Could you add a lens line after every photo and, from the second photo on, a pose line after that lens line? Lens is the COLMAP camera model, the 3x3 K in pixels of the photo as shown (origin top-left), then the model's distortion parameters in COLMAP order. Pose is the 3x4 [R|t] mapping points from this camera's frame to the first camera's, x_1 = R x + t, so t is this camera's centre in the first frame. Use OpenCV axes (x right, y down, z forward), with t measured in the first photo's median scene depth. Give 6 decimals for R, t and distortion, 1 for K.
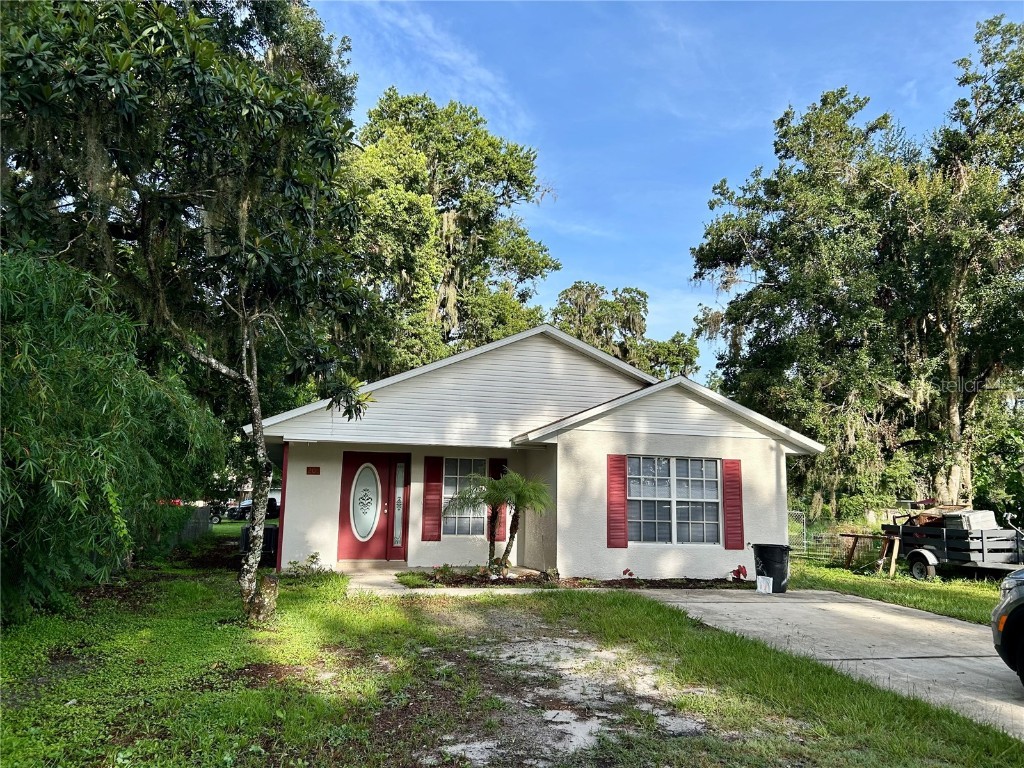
lens RADIAL K [[766.7, 0, 508.5], [0, 766.7, 383.0], [0, 0, 1]] dist [0.052889, -0.055807]
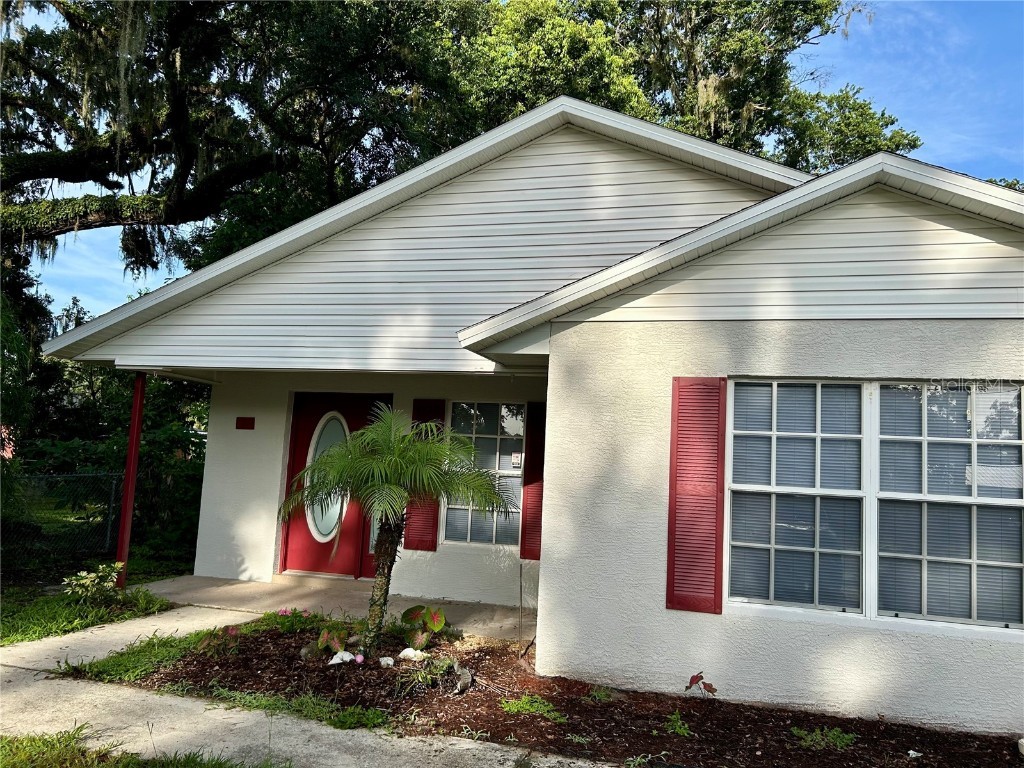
lens RADIAL K [[766.7, 0, 516.6], [0, 766.7, 389.8], [0, 0, 1]] dist [0.052889, -0.055807]
pose [[0.869806, -0.025892, -0.492713, 0.251867], [0.046533, 0.998476, 0.029677, 0.082238], [0.491194, -0.048741, 0.869685, 0.596197]]
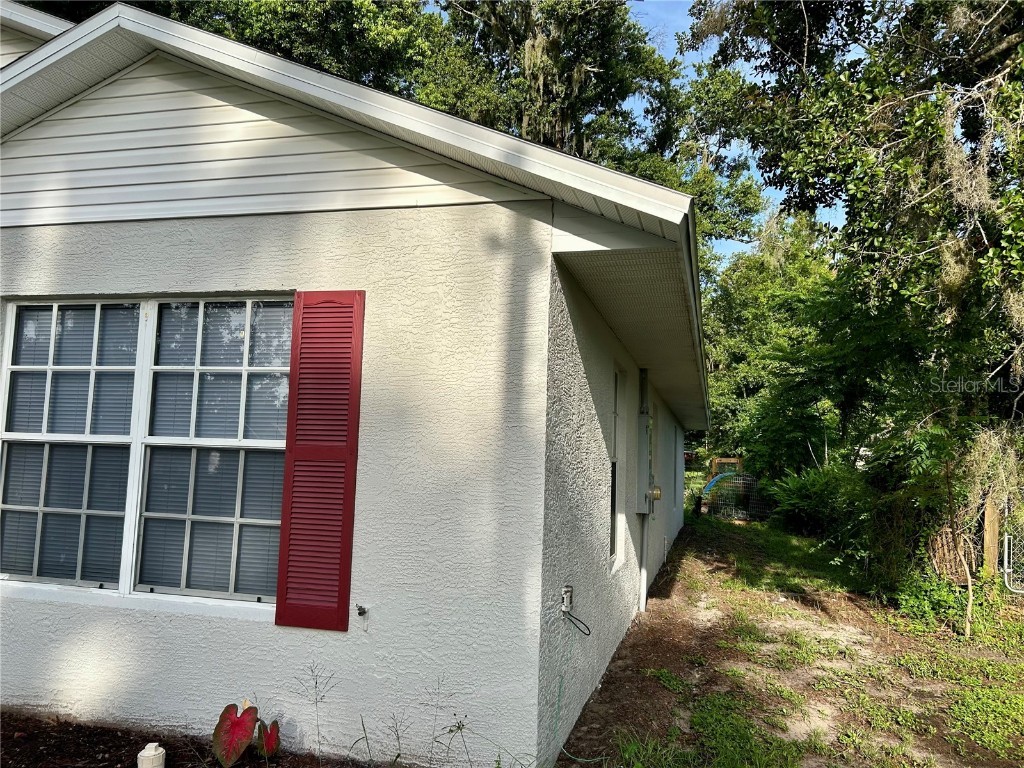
lens RADIAL K [[766.7, 0, 509.9], [0, 766.7, 386.8], [0, 0, 1]] dist [0.052889, -0.055807]
pose [[0.879519, -0.034647, -0.474601, 0.482304], [0.060362, 0.997412, 0.039048, 0.128186], [0.472020, -0.062991, 0.879335, 0.809314]]
